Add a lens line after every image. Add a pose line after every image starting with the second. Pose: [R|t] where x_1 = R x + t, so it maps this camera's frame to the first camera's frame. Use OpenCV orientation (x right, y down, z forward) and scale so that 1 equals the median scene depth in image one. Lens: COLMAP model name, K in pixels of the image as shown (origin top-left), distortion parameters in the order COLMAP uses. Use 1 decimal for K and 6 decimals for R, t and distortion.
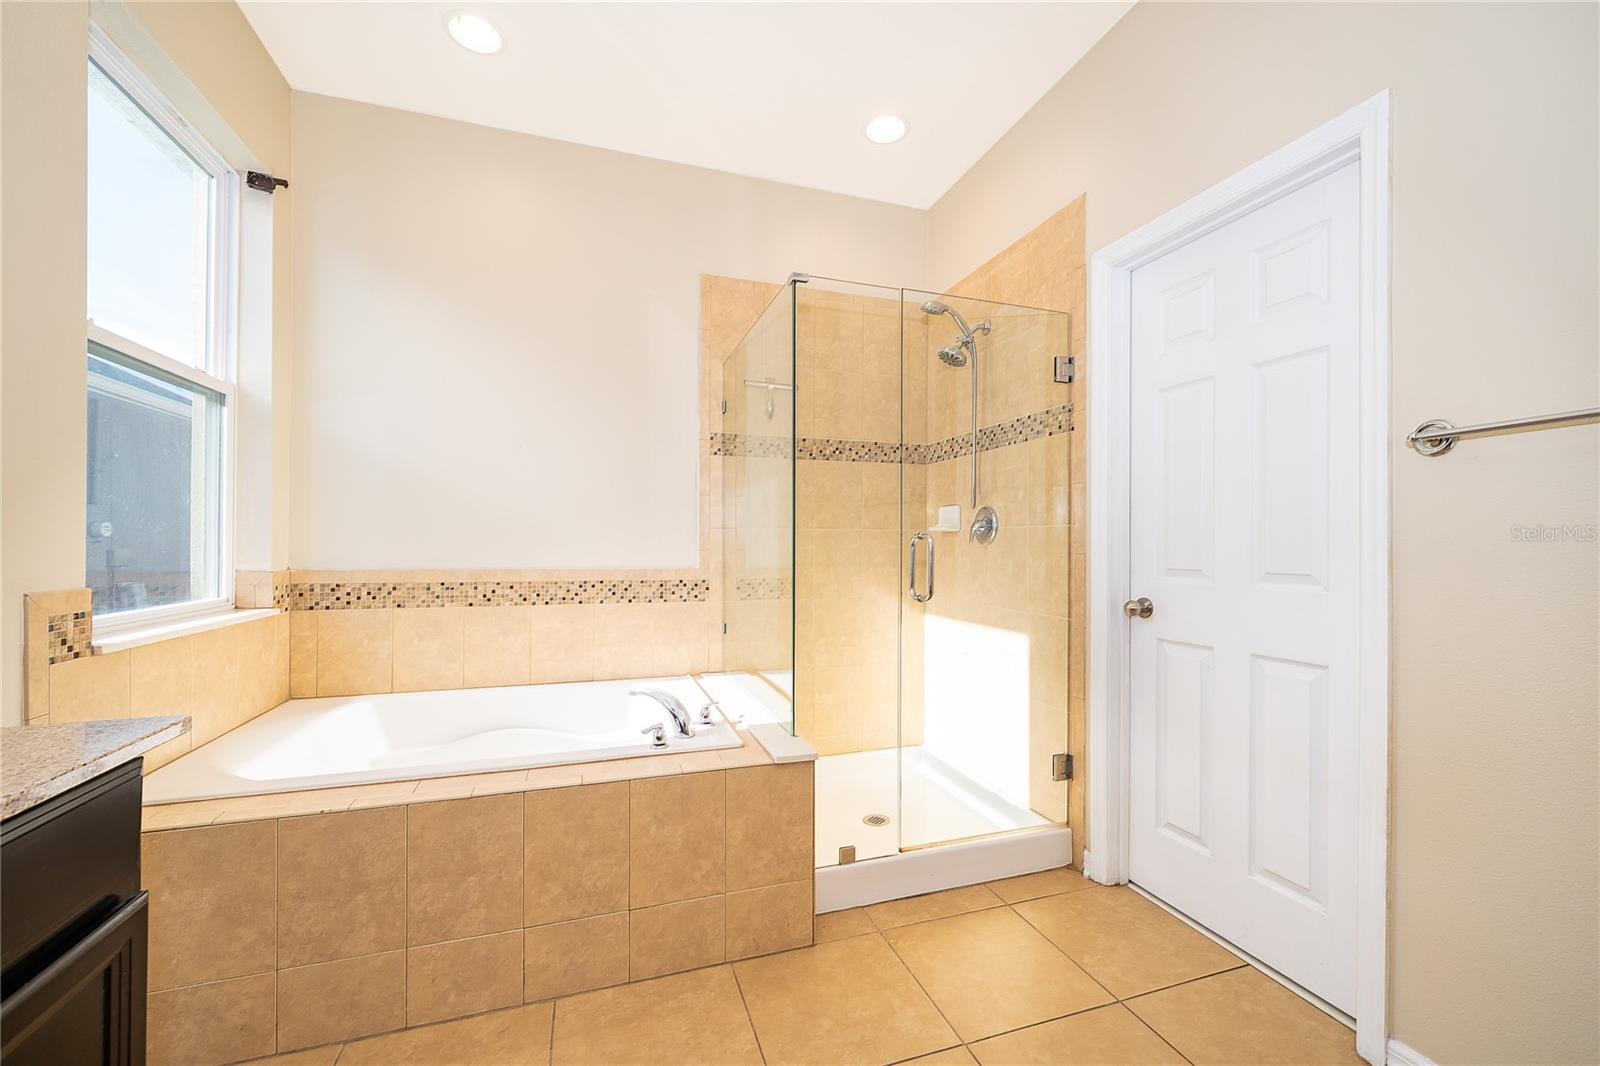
lens RADIAL K [[638.8, 0, 798.2], [0, 638.8, 538.1], [0, 0, 1]] dist [-0.004209, 0.000005]
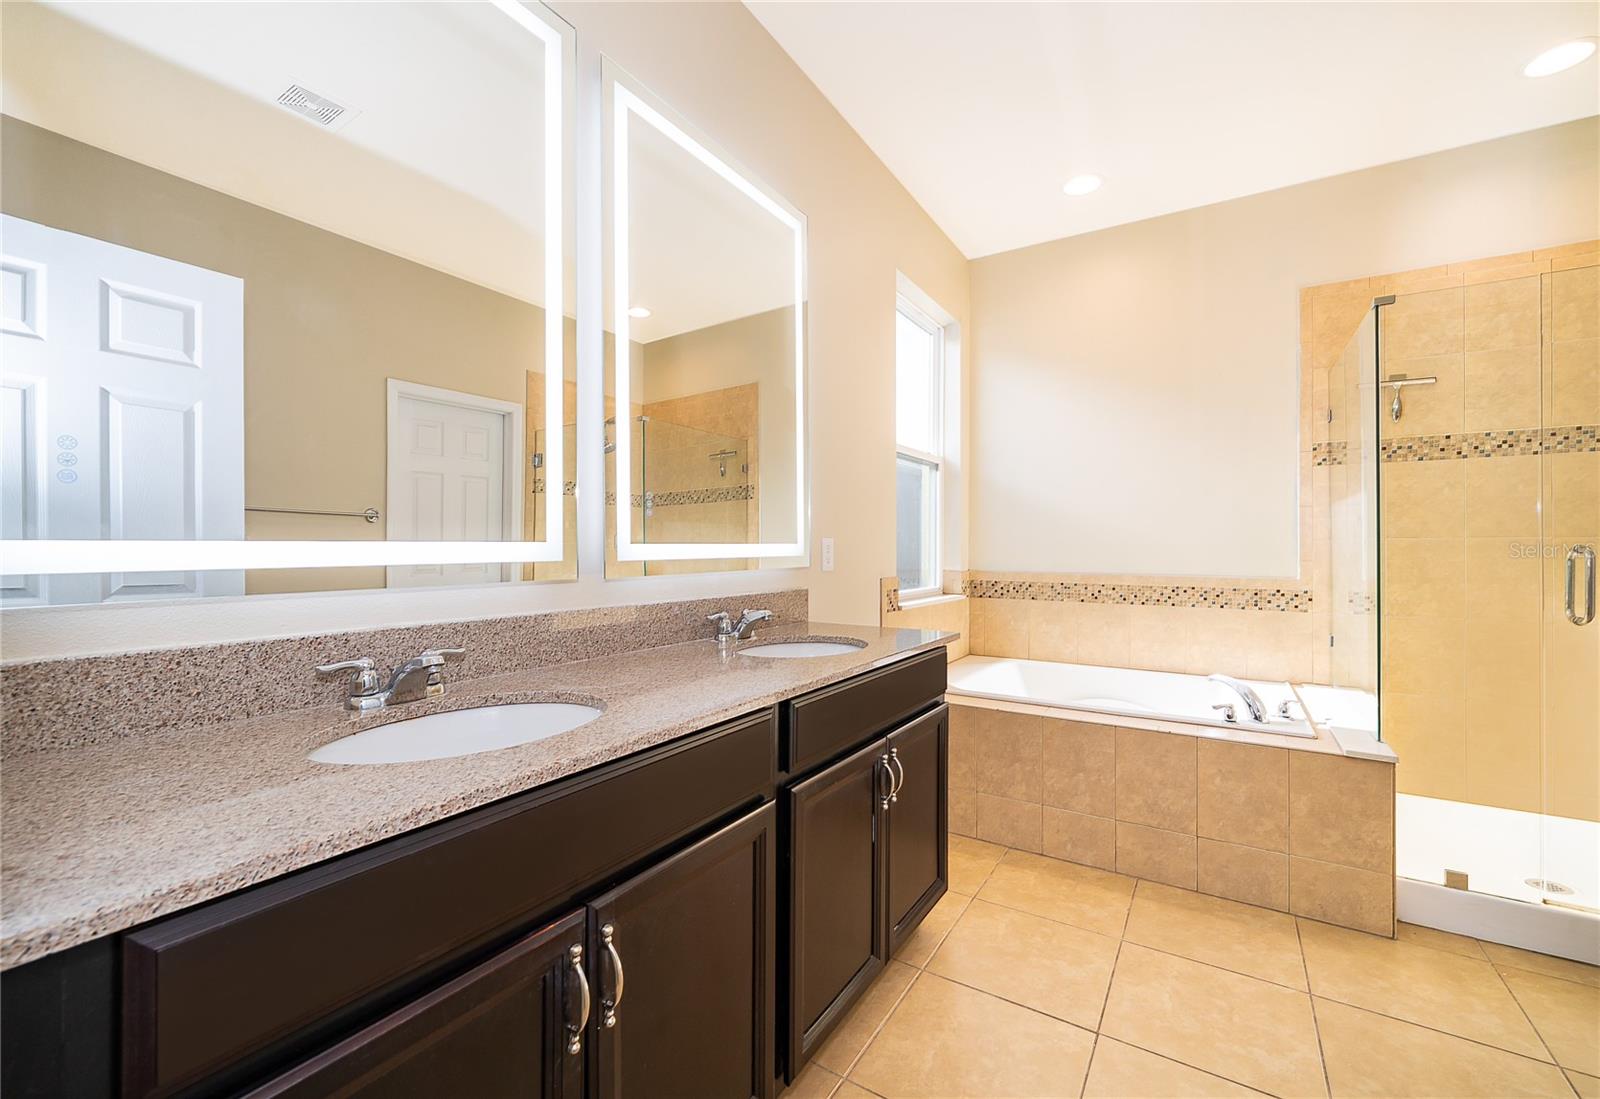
lens RADIAL K [[690.4, 0, 796.7], [0, 690.4, 548.9], [0, 0, 1]] dist [0.001765, -0.002071]
pose [[0.641579, -0.000471, -0.767057, 0.227627], [0.006235, 0.999970, 0.004601, -0.014187], [0.767031, -0.007734, 0.641563, -0.412356]]
